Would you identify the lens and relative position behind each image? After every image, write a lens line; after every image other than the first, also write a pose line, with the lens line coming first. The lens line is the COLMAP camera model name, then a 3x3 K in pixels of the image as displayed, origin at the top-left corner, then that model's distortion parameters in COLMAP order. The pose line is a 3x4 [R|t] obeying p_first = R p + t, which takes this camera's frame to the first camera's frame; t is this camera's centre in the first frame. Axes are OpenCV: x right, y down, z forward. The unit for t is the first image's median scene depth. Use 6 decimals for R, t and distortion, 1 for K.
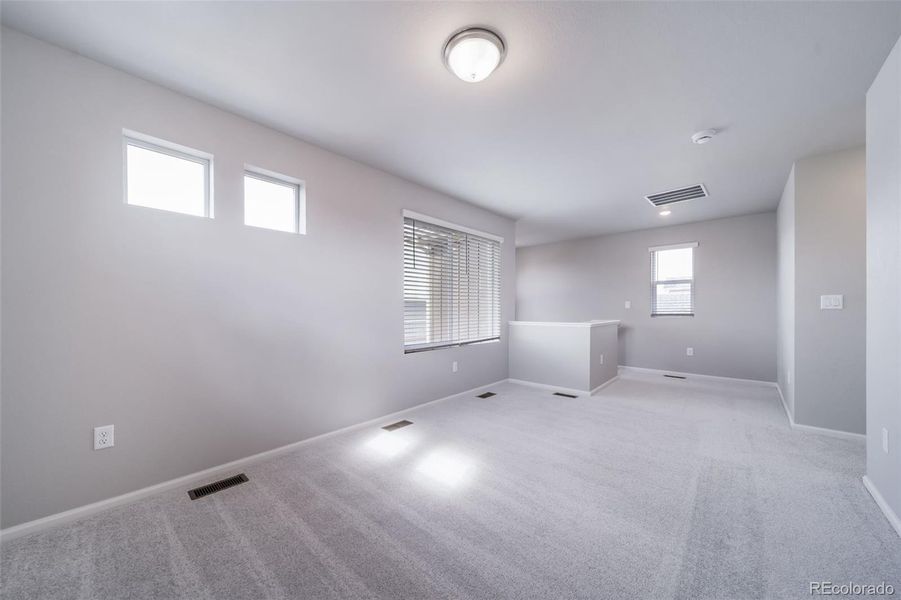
lens RADIAL K [[317.8, 0, 444.8], [0, 317.8, 312.4], [0, 0, 1]] dist [0.006033, -0.000084]
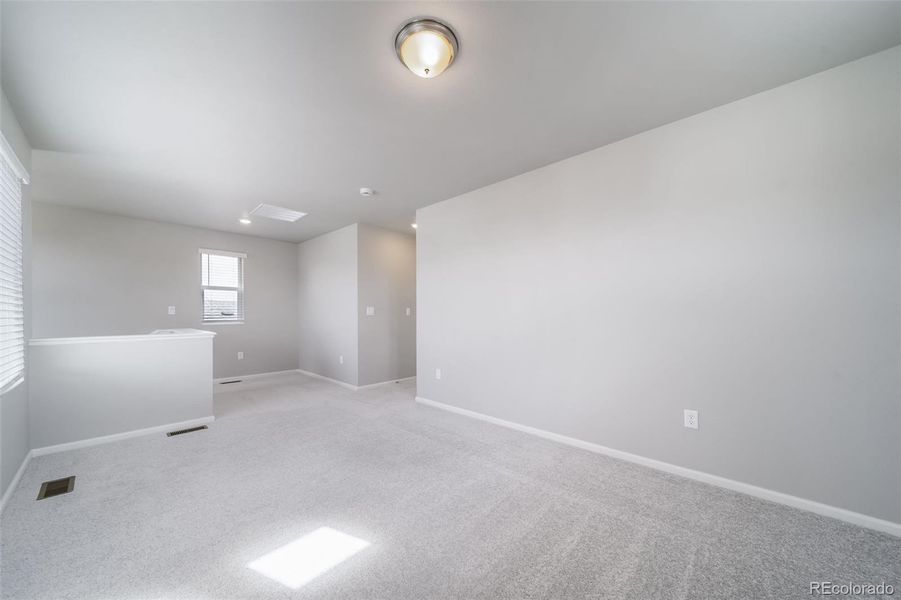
lens RADIAL K [[317.8, 0, 444.8], [0, 317.8, 312.4], [0, 0, 1]] dist [0.006033, -0.000084]
pose [[0.025504, 0.014426, 0.999571, -0.346039], [0.011162, 0.999829, -0.014715, 0.002888], [-0.999612, 0.011533, 0.025339, 0.372471]]
